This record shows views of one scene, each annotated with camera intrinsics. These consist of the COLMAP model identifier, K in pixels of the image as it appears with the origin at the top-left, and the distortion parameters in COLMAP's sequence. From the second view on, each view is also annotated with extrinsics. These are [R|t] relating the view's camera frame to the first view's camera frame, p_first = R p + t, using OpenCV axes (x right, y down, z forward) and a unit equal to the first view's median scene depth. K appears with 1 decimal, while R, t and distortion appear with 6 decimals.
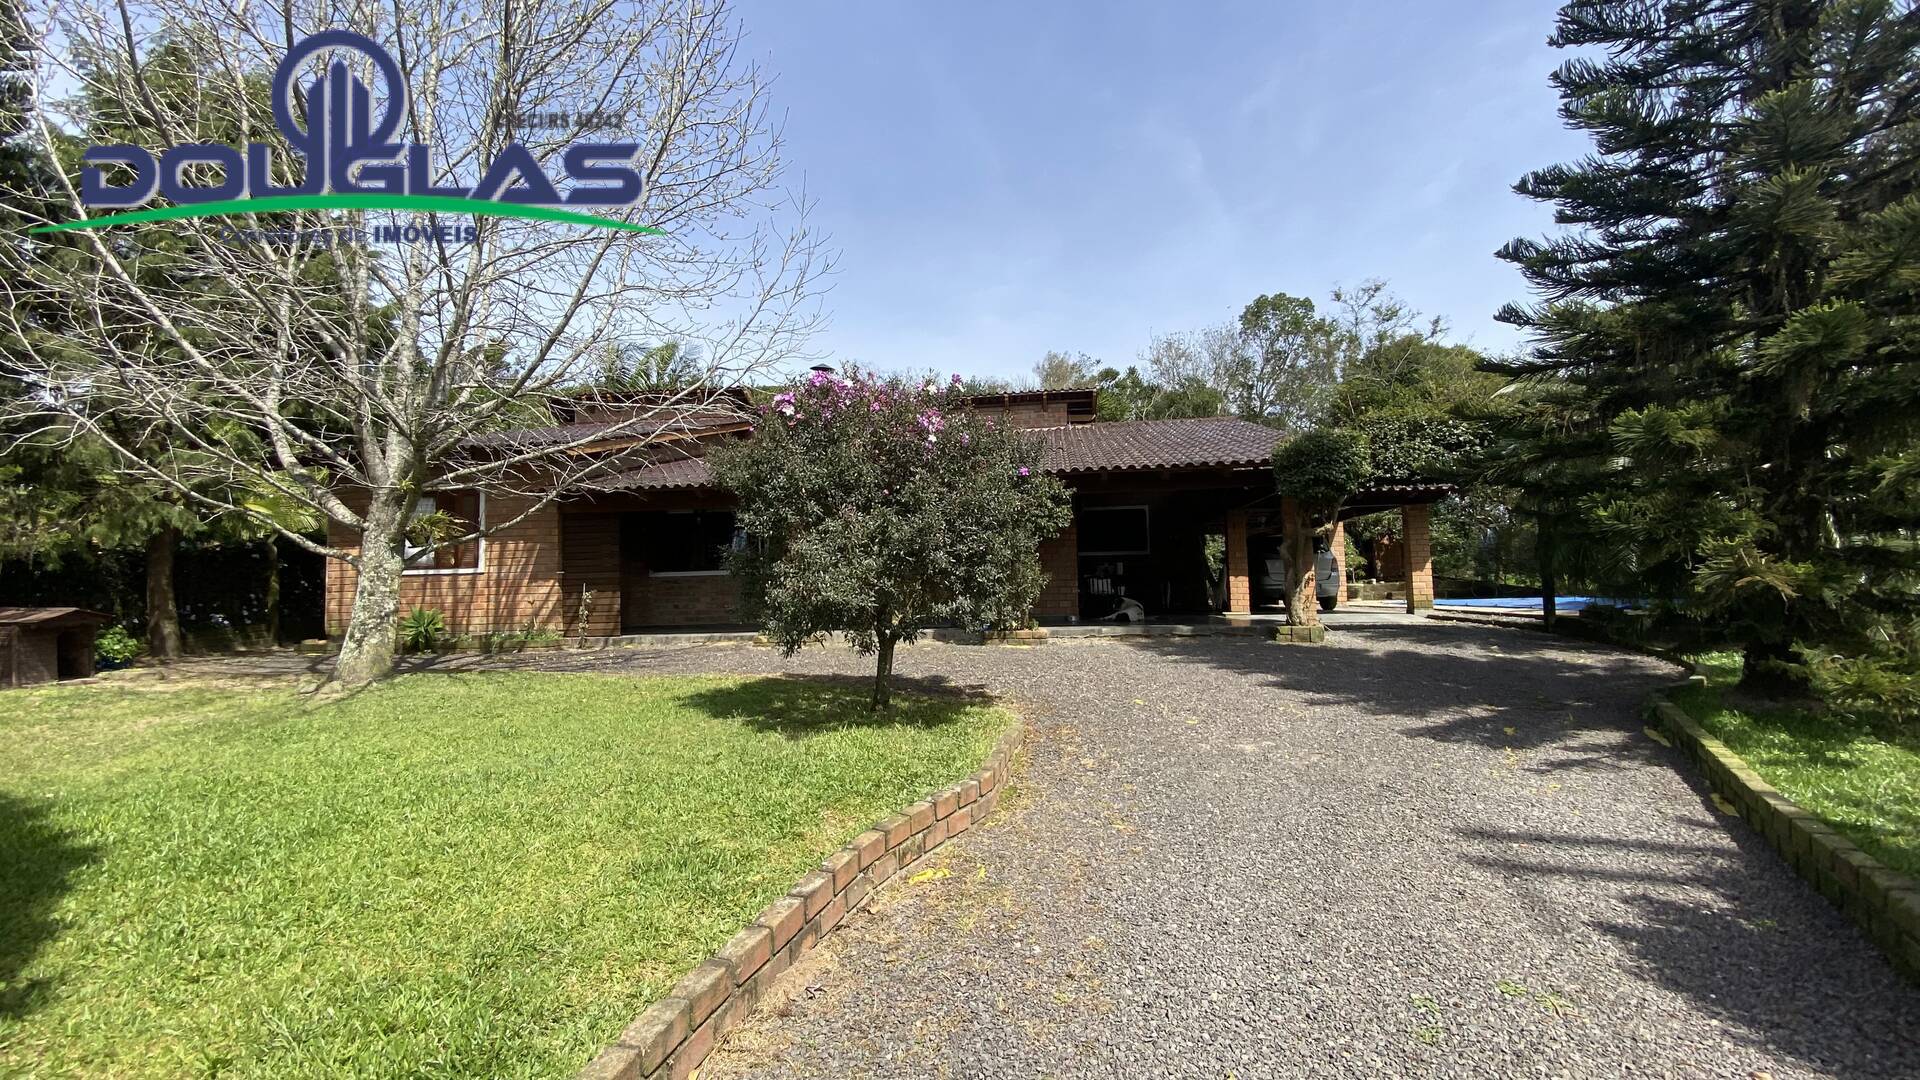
lens RADIAL K [[789.2, 0, 960.0], [0, 789.2, 540.0], [0, 0, 1]] dist [0.048973, -0.045122]
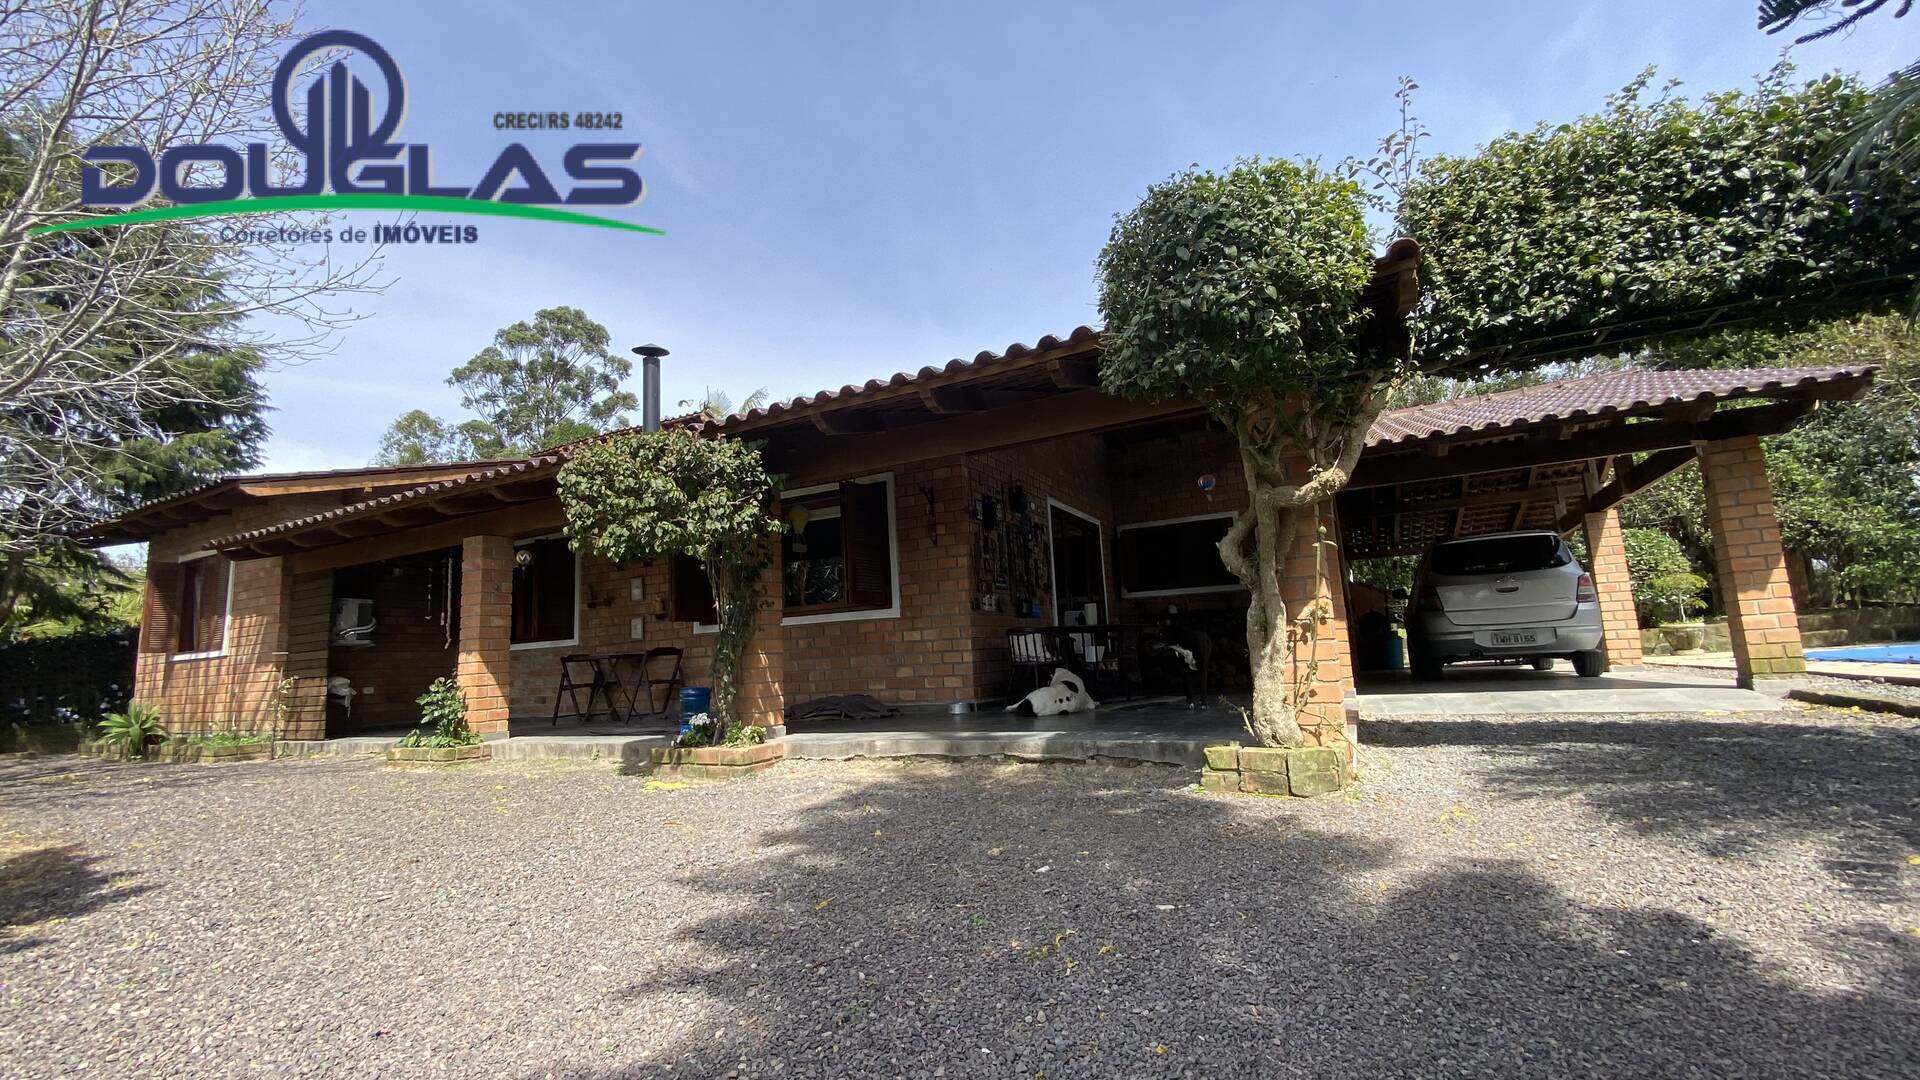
lens RADIAL K [[781.0, 0, 969.9], [0, 781.0, 539.0], [0, 0, 1]] dist [0.033595, -0.026148]
pose [[0.937593, -0.077548, -0.338978, 0.367735], [0.051194, 0.994977, -0.086022, 0.030302], [0.343946, 0.063300, 0.936853, 0.514644]]
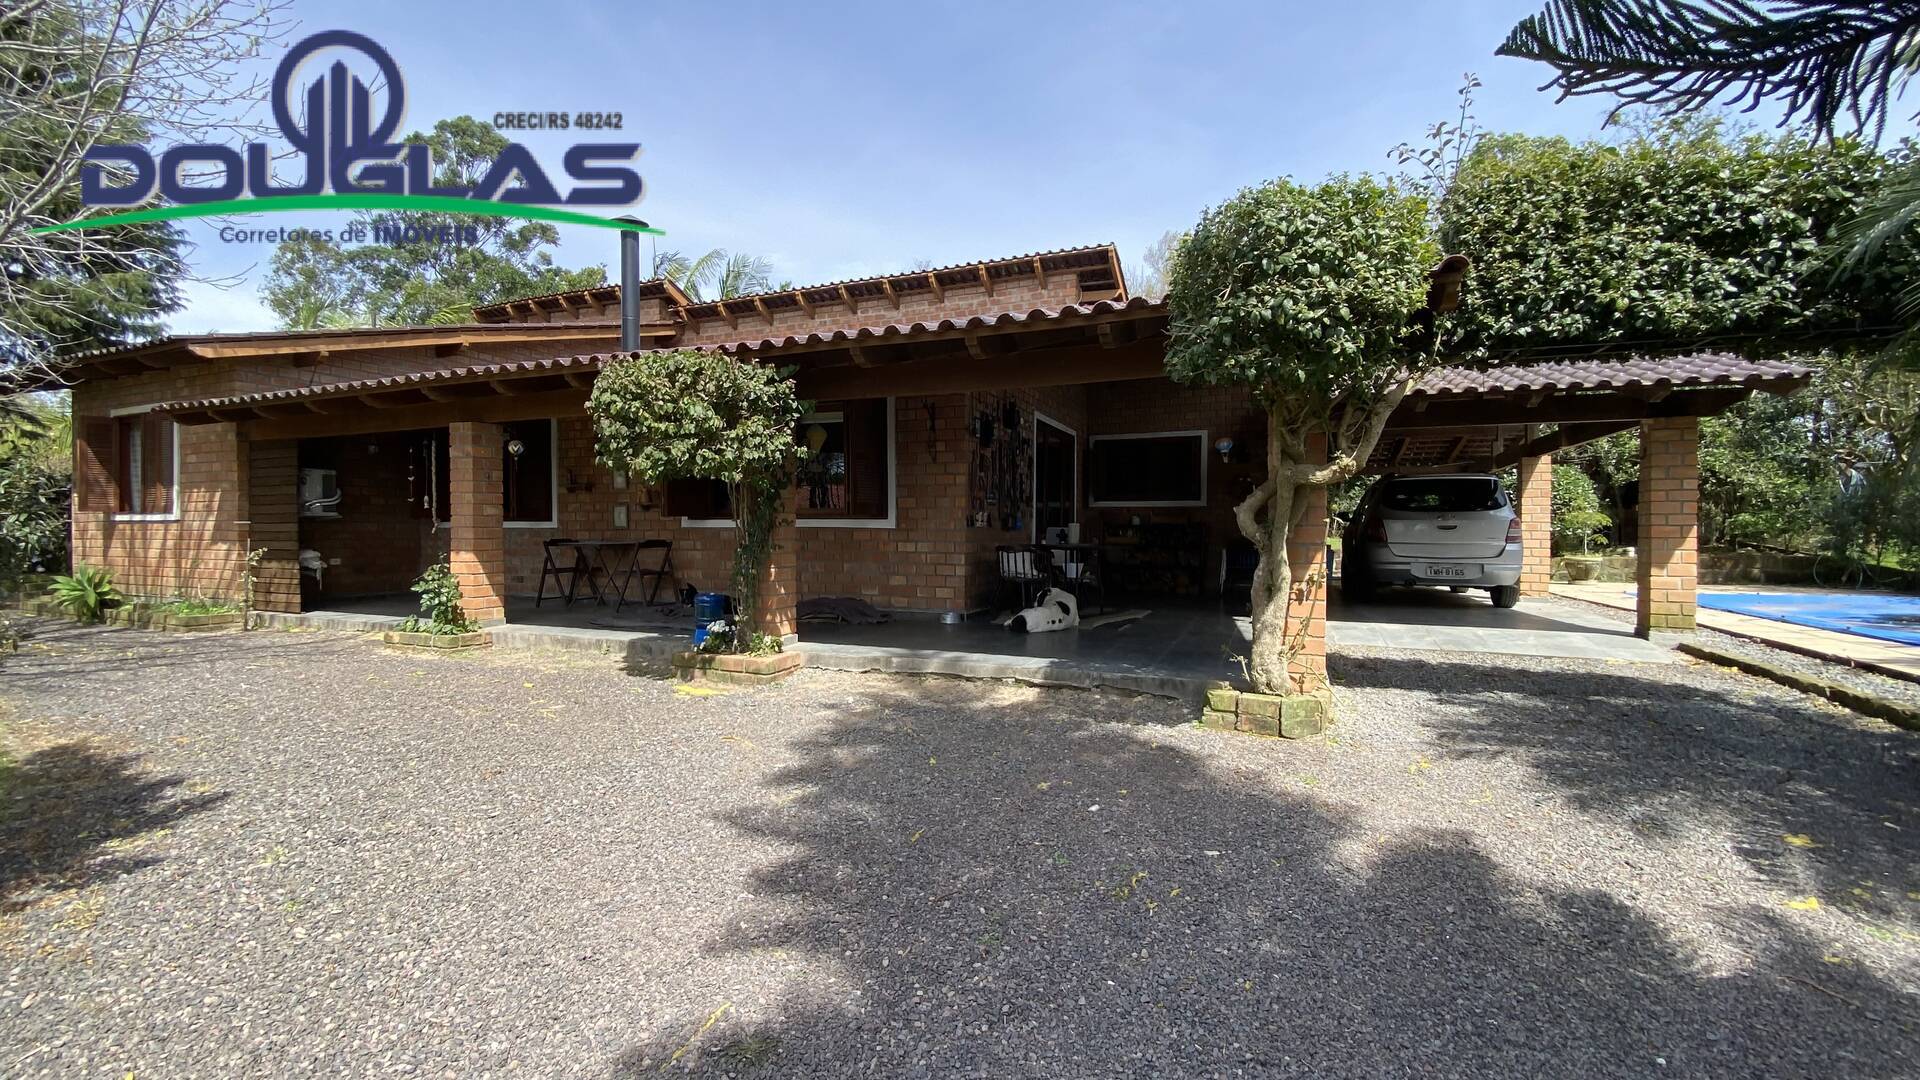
lens RADIAL K [[781.0, 0, 969.9], [0, 781.0, 539.0], [0, 0, 1]] dist [0.033595, -0.026148]
pose [[0.964132, 0.028925, -0.263843, 0.329527], [-0.008529, 0.996907, 0.078125, -0.005962], [0.265286, -0.073072, 0.961397, 0.478187]]
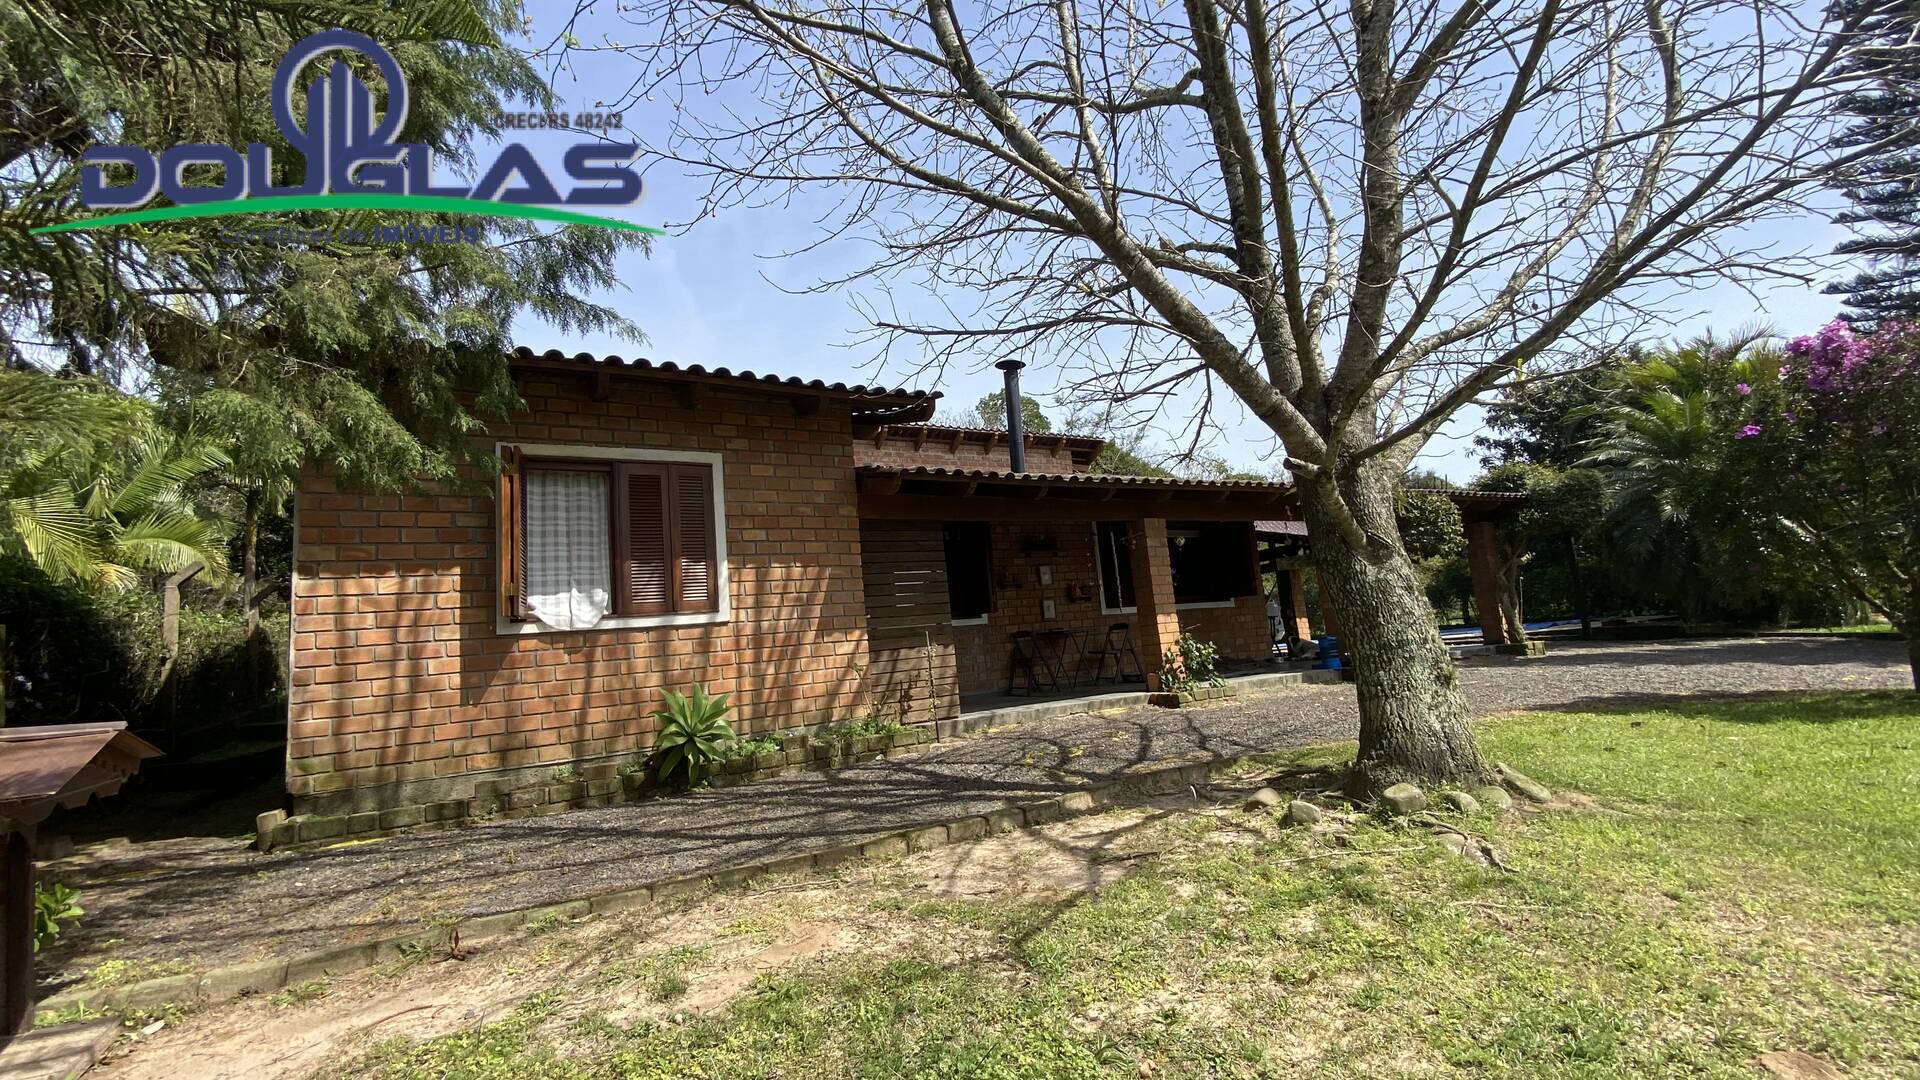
lens RADIAL K [[789.2, 0, 960.0], [0, 789.2, 540.0], [0, 0, 1]] dist [0.048973, -0.045122]
pose [[0.786803, 0.039420, 0.615944, -0.799712], [0.037020, 0.993147, -0.110850, 0.050694], [-0.616093, 0.110019, 0.779952, 0.496894]]
